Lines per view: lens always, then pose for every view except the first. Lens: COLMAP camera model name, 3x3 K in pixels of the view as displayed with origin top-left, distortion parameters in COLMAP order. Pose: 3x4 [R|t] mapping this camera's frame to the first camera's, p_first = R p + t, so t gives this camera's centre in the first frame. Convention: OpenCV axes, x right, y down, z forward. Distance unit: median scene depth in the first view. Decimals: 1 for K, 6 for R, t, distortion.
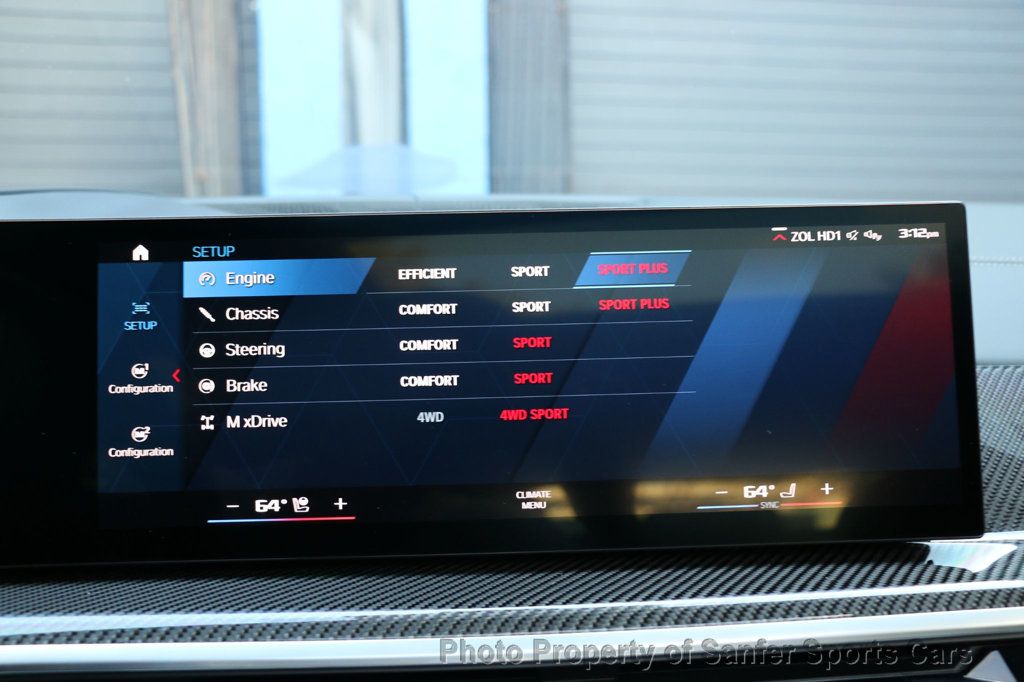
lens RADIAL K [[1046.0, 0, 512.0], [0, 1046.0, 341.0], [0, 0, 1]] dist [-0.136578, 0.215095]
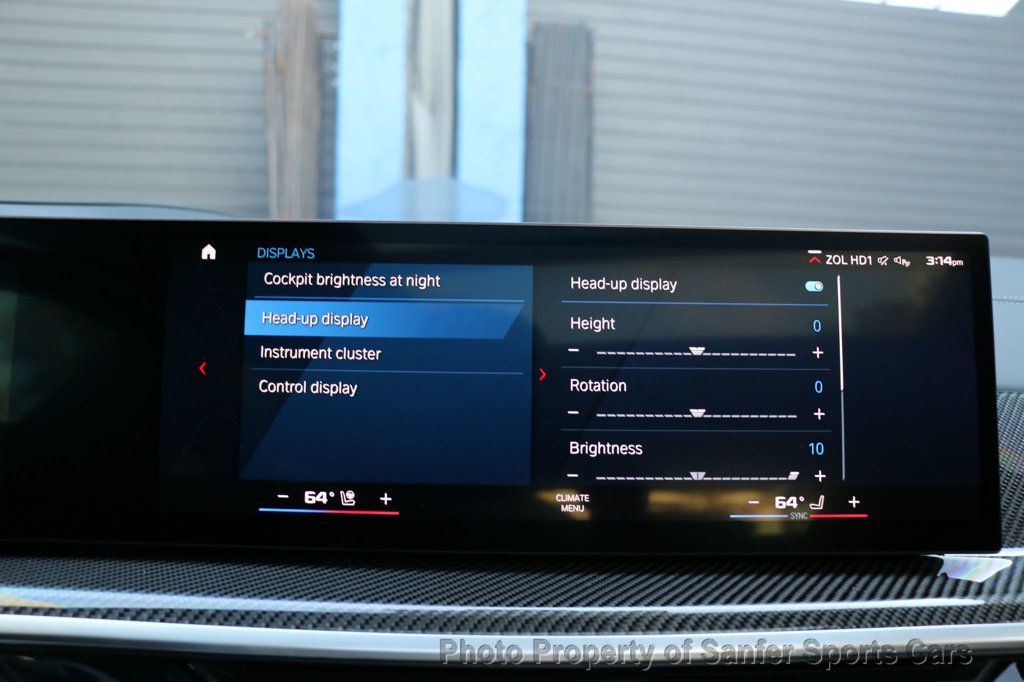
lens RADIAL K [[853.4, 0, 512.0], [0, 853.4, 341.0], [0, 0, 1]] dist [-0.196579, 0.169084]
pose [[0.998946, 0.038126, -0.025570, -0.025132], [-0.038973, 0.998679, -0.033478, 0.024050], [0.024260, 0.034439, 0.999112, 0.166316]]
